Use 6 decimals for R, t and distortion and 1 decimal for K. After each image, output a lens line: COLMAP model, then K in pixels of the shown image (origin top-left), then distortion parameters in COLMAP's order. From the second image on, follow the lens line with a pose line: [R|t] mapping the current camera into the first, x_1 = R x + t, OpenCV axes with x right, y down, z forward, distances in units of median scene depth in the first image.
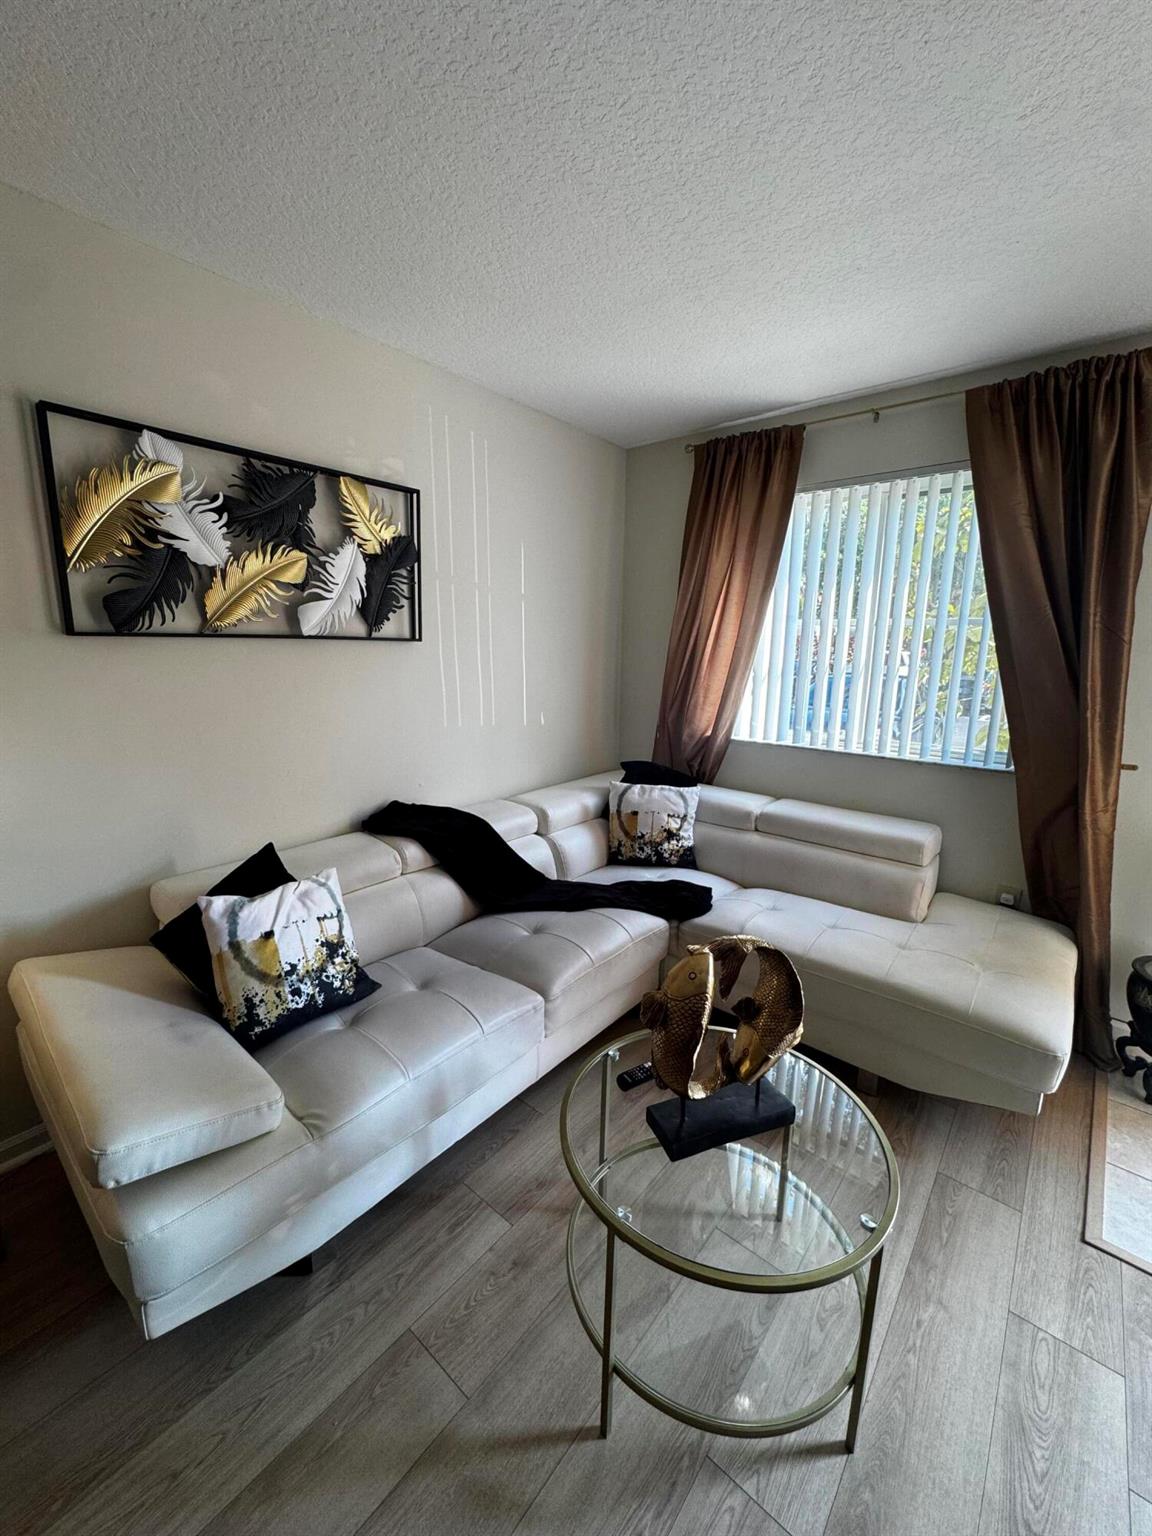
lens RADIAL K [[612.4, 0, 576.0], [0, 612.4, 768.0], [0, 0, 1]] dist [-0.003914, 0.000094]
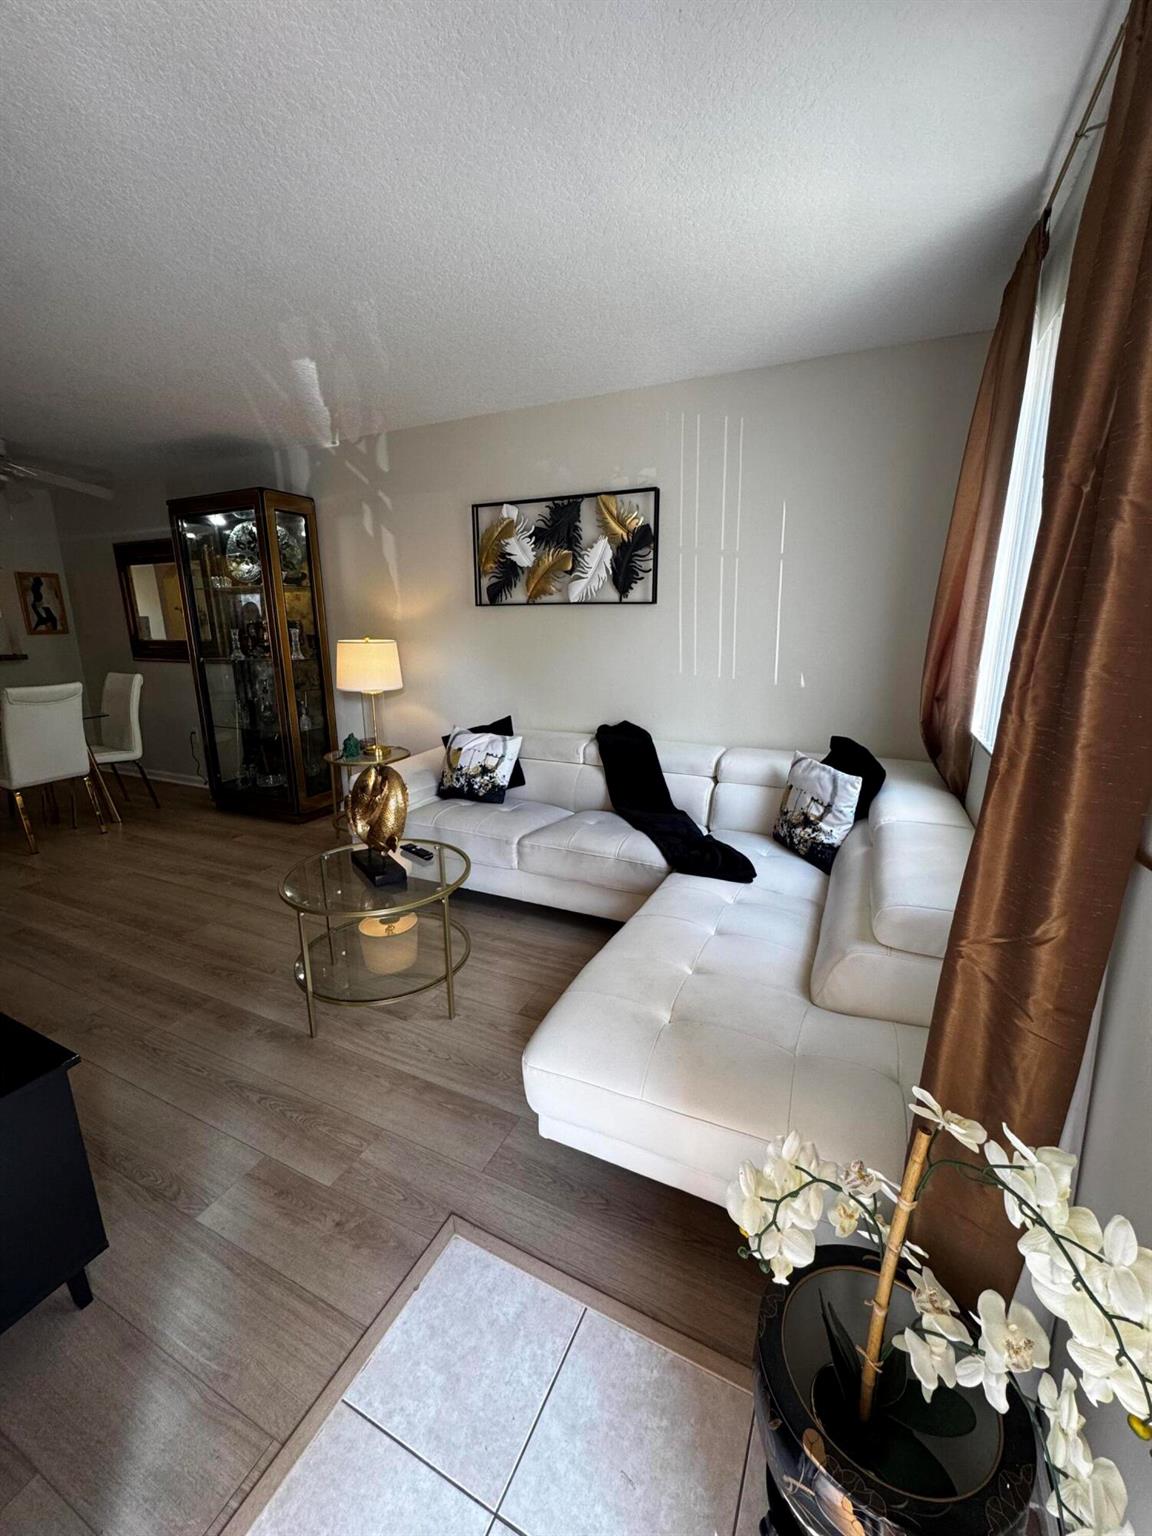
lens RADIAL K [[611.3, 0, 573.9], [0, 611.3, 772.8], [0, 0, 1]] dist [-0.000269, -0.000056]
pose [[0.252413, 0.215075, -0.943414, 1.091804], [-0.185997, 0.967587, 0.170822, -0.052207], [0.949575, 0.132354, 0.284235, 0.552691]]
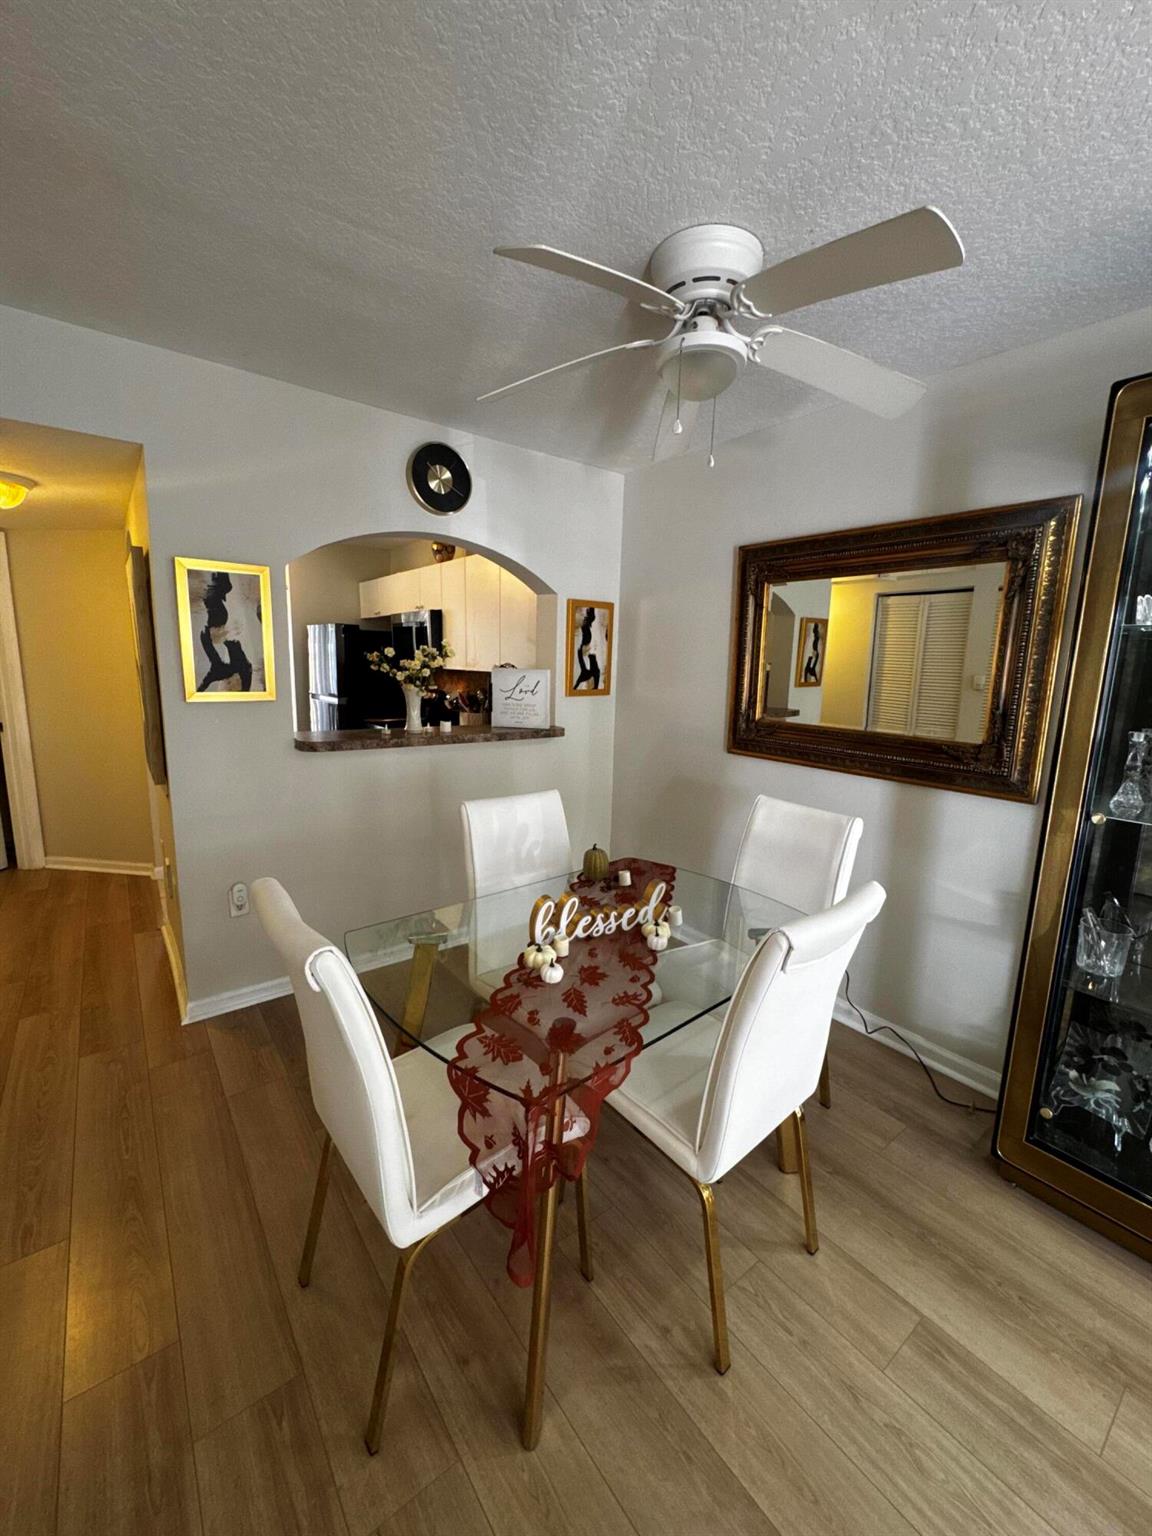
lens RADIAL K [[613.4, 0, 578.5], [0, 613.4, 765.9], [0, 0, 1]] dist [-0.002192, -0.000279]
pose [[-0.212463, 0.147119, -0.966031, -0.265034], [-0.222939, 0.955231, 0.194506, 0.086742], [0.951398, 0.256691, -0.170153, -0.489952]]
